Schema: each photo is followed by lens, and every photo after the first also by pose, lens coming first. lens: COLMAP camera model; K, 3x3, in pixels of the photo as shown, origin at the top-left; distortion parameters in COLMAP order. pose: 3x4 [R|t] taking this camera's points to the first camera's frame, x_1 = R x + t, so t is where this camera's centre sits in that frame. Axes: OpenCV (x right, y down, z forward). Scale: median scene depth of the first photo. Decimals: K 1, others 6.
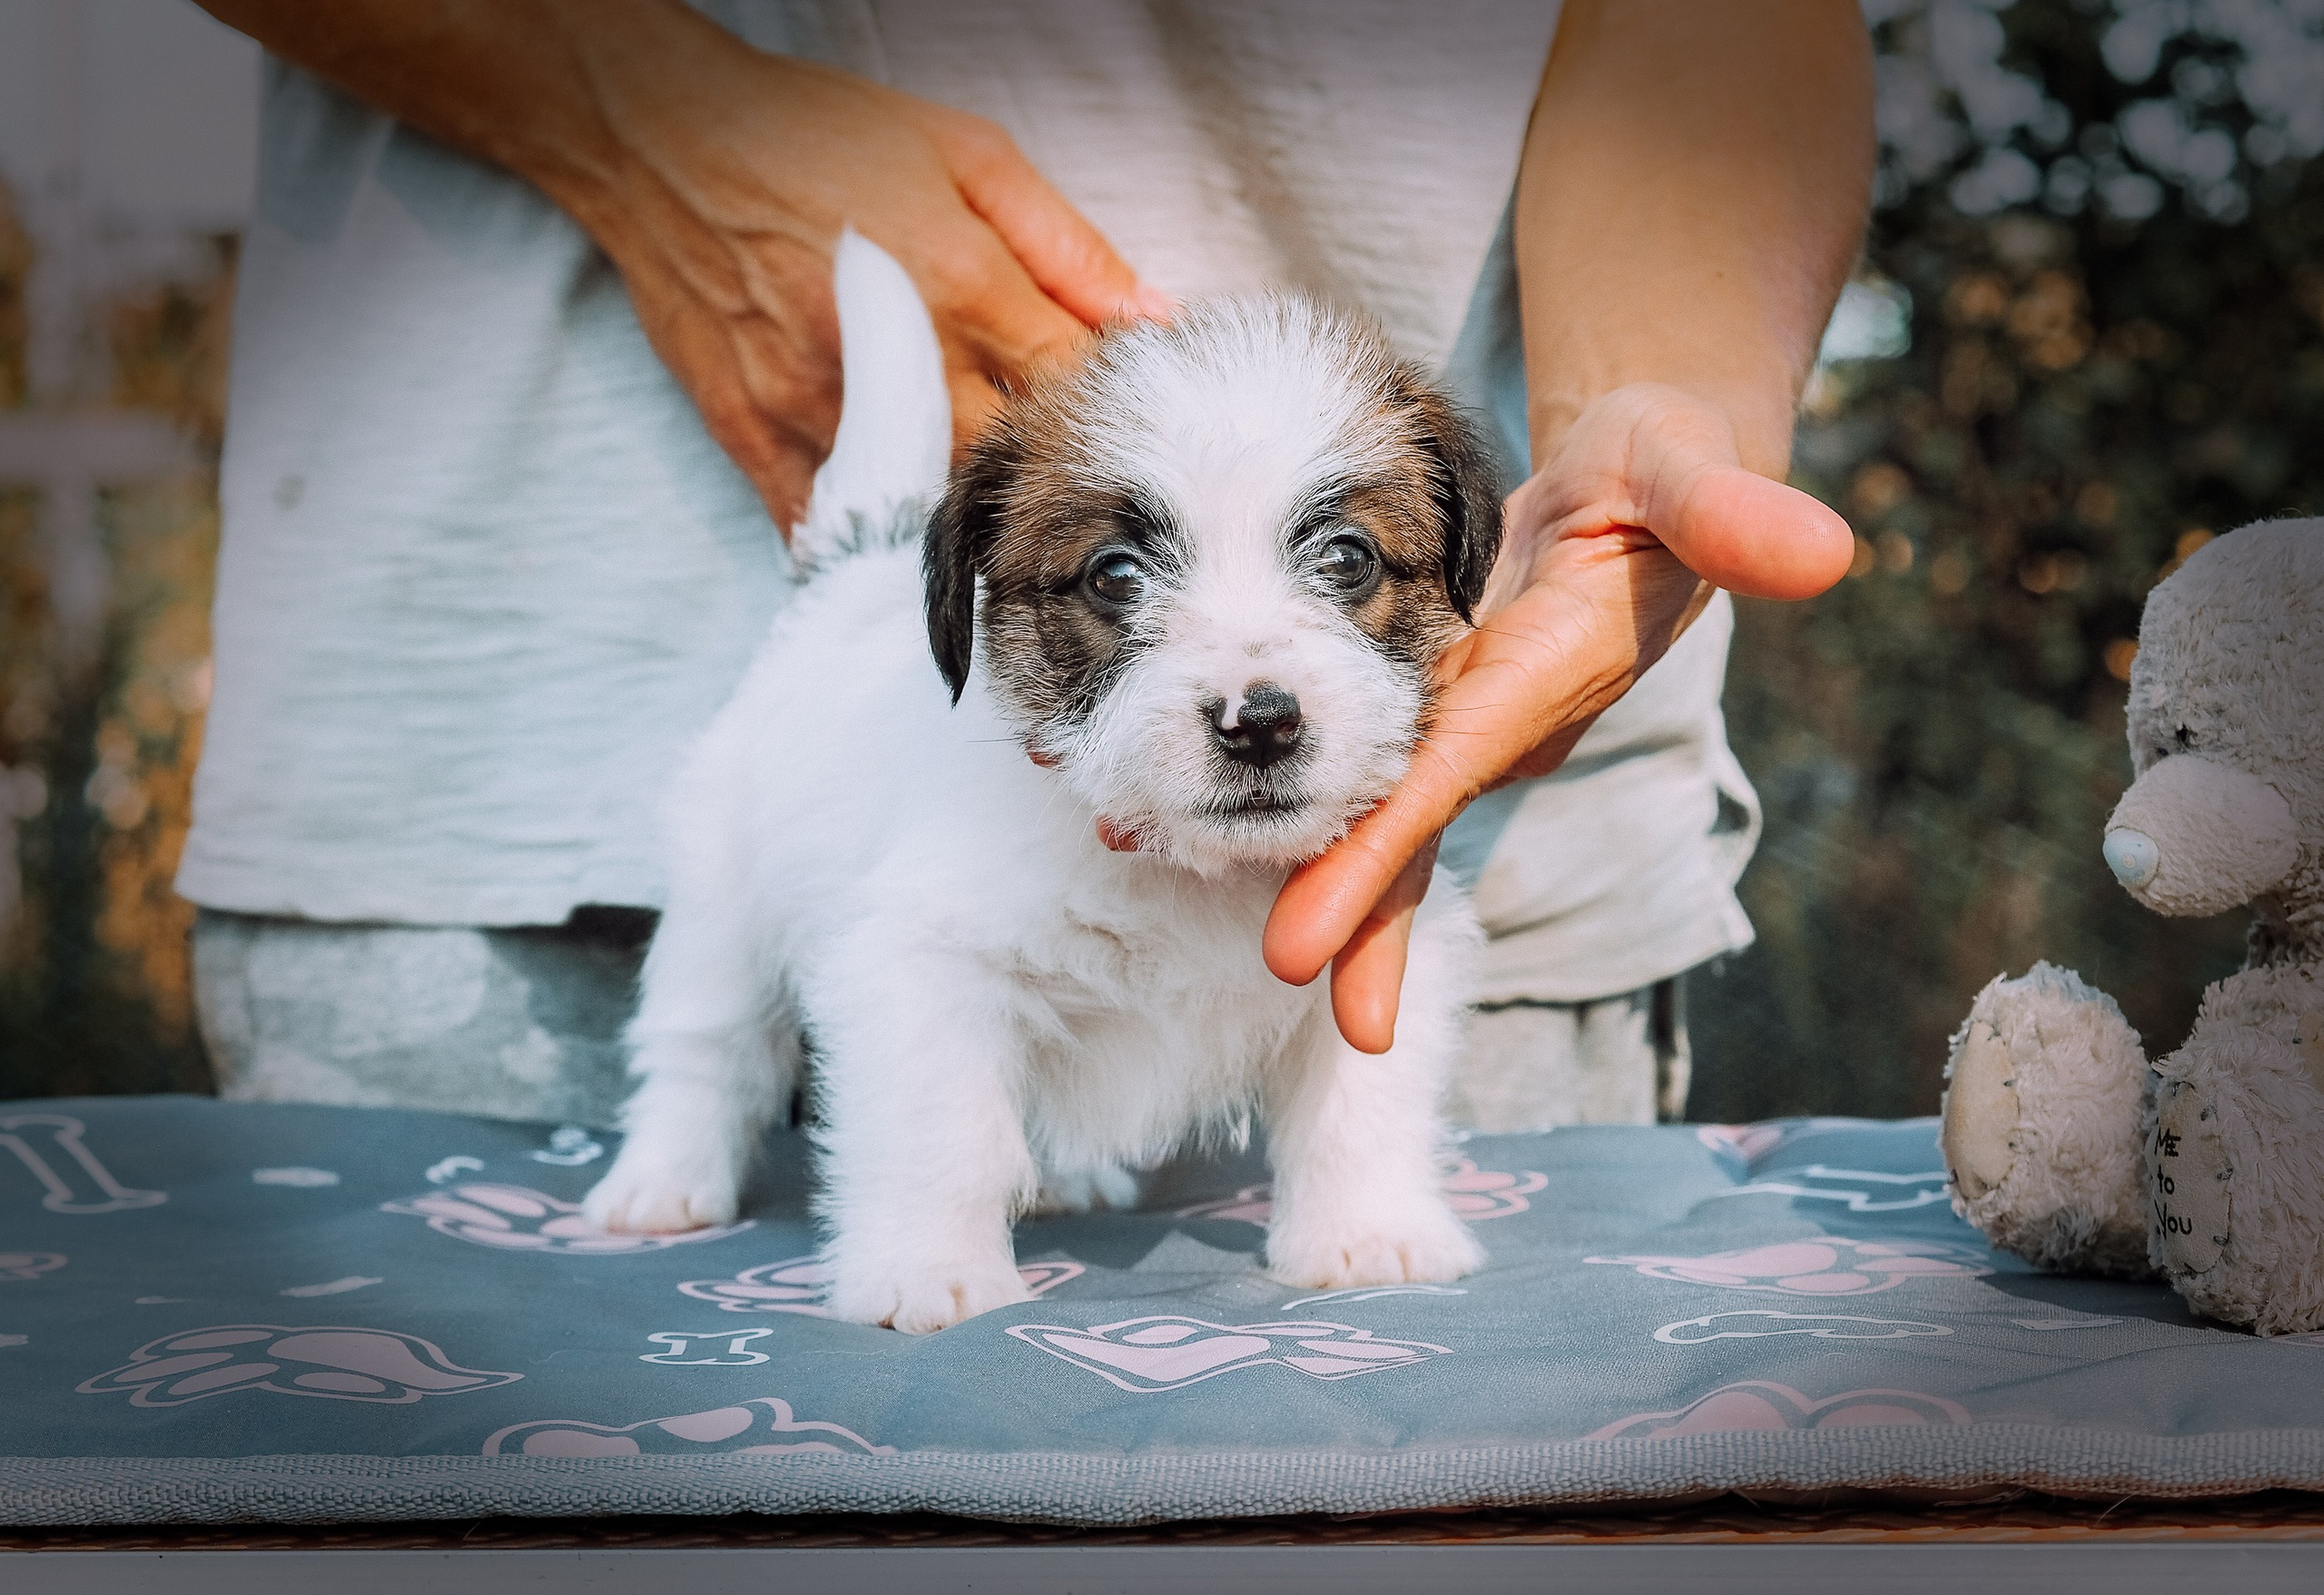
lens RADIAL K [[5978.8, 0, 1162.0], [0, 5978.8, 797.5], [0, 0, 1]] dist [0.054407, -0.846260]
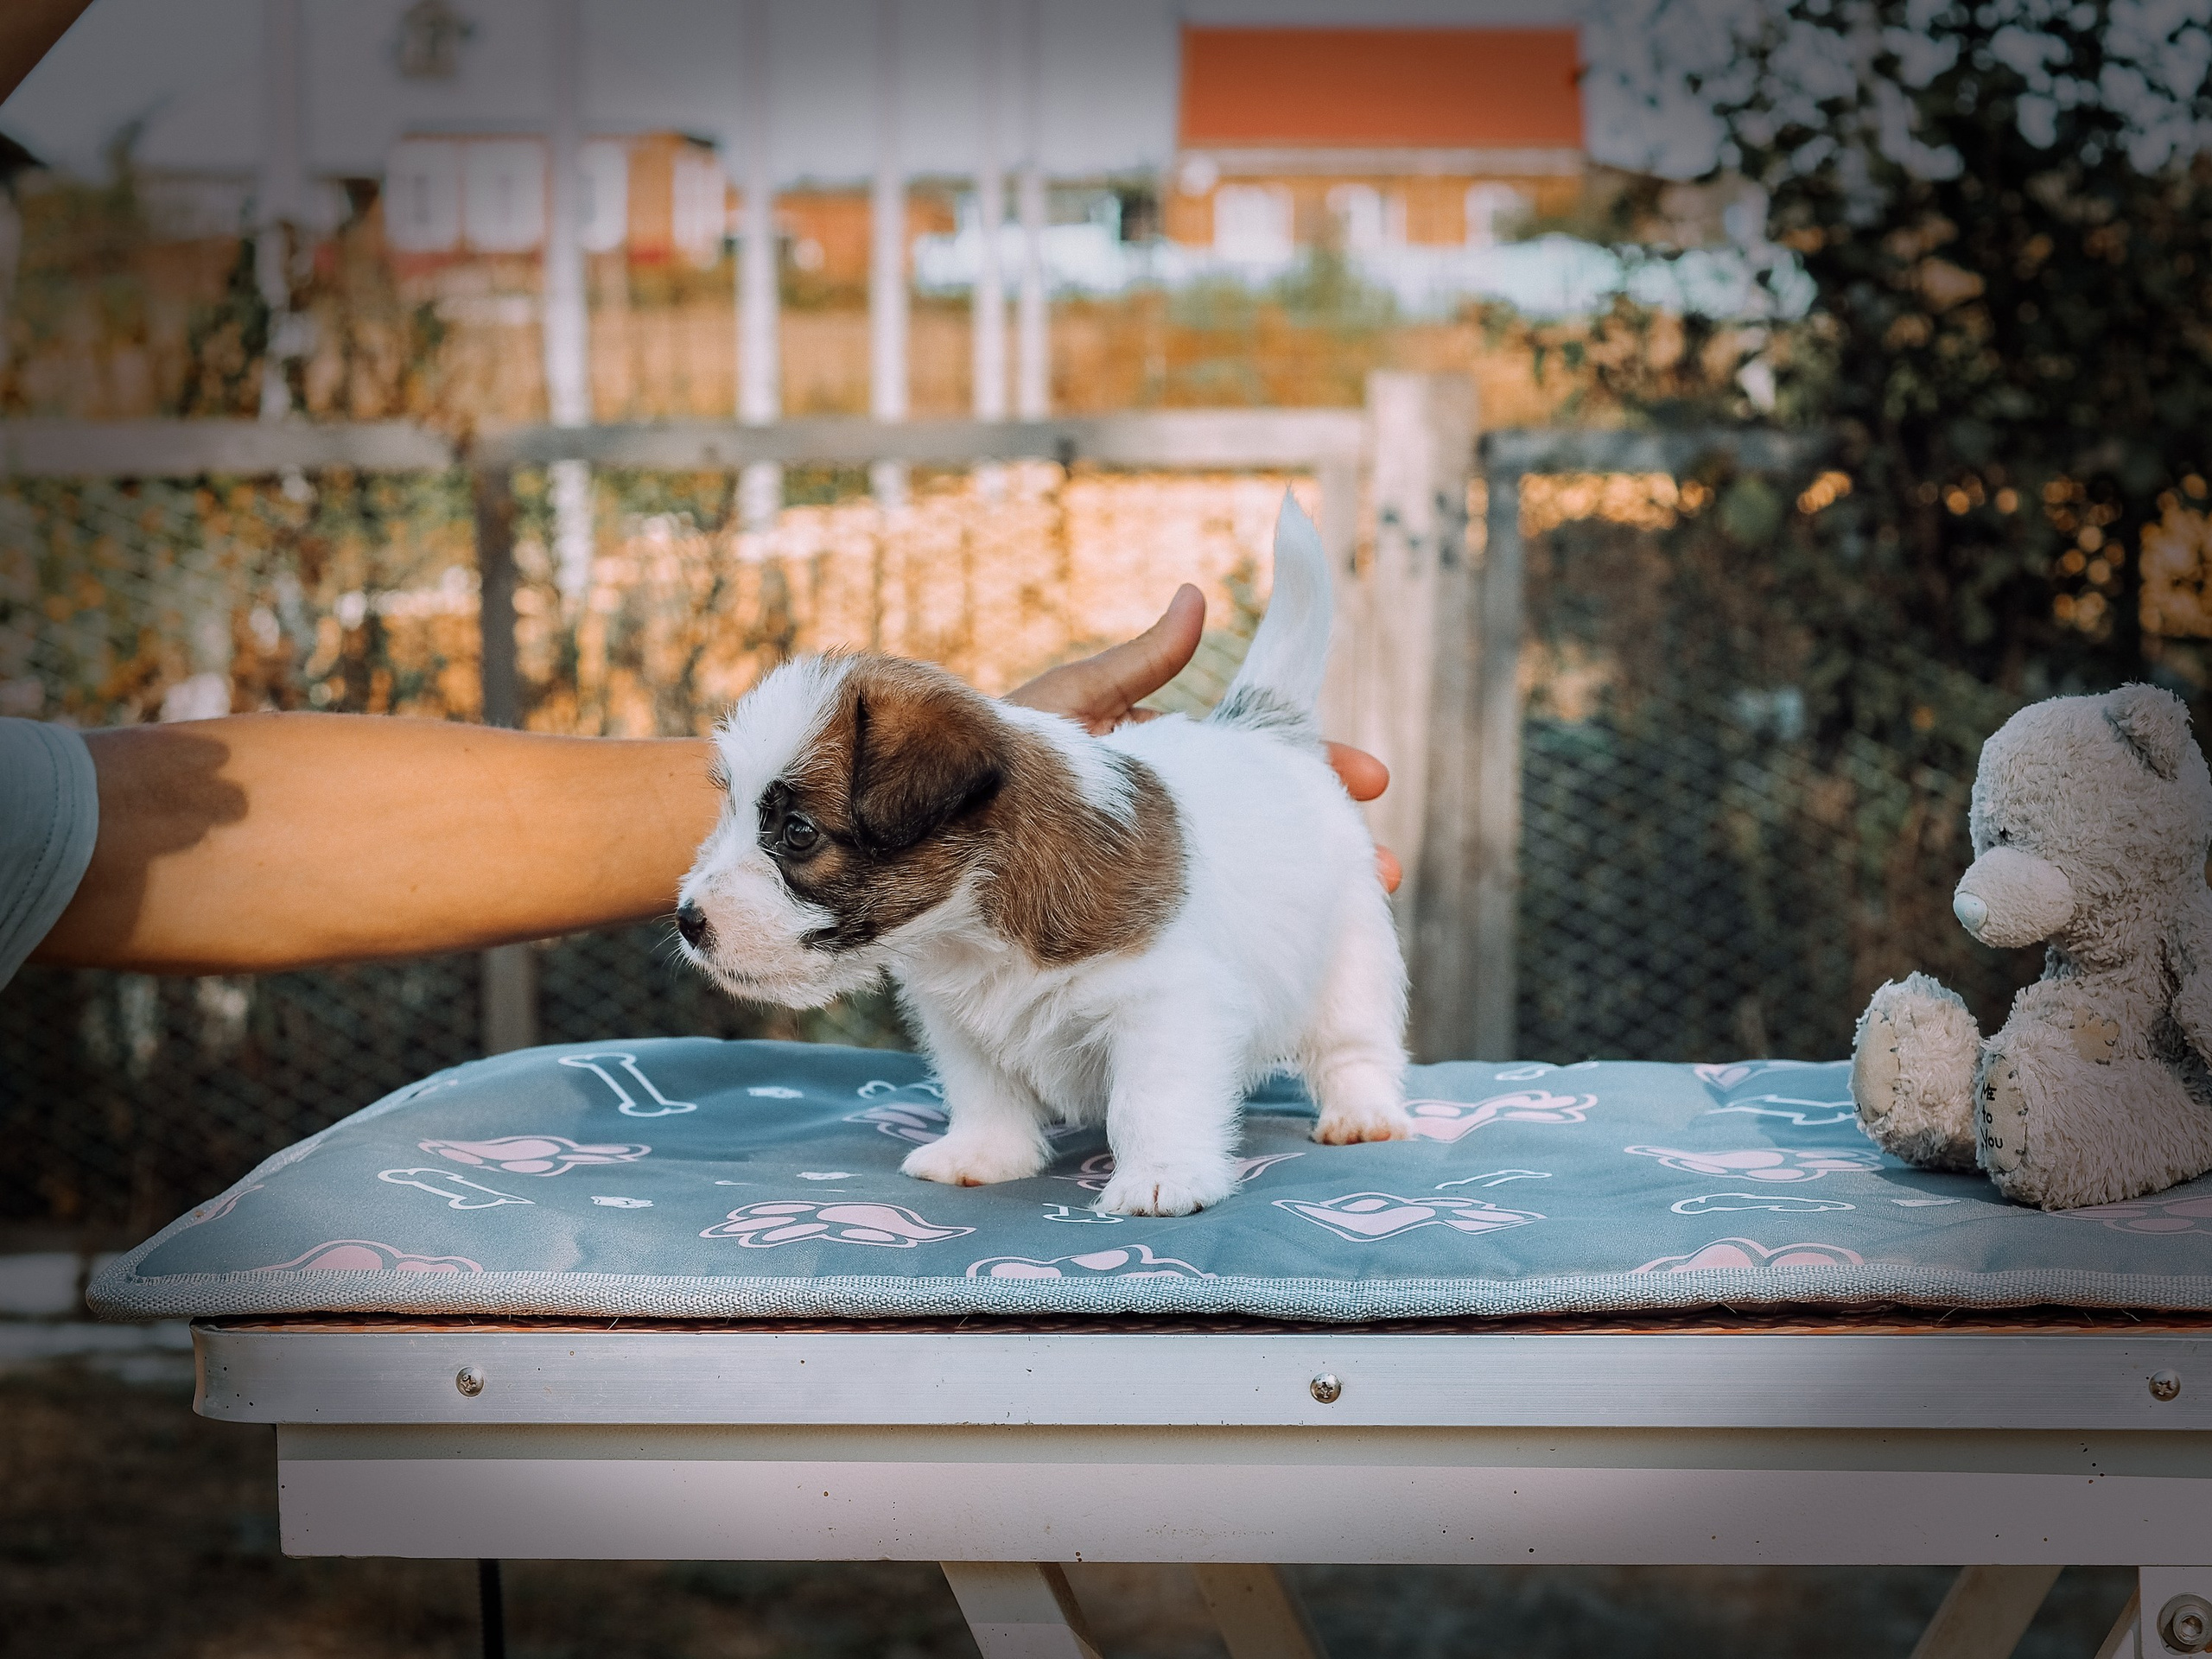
lens RADIAL K [[5529.8, 0, 1106.0], [0, 5529.8, 829.5], [0, 0, 1]] dist [-0.046147, 0.584762]
pose [[0.999926, 0.005669, -0.010736, -0.055656], [-0.005349, 0.999546, 0.029639, -0.056464], [0.010899, -0.029580, 0.999503, -0.498311]]
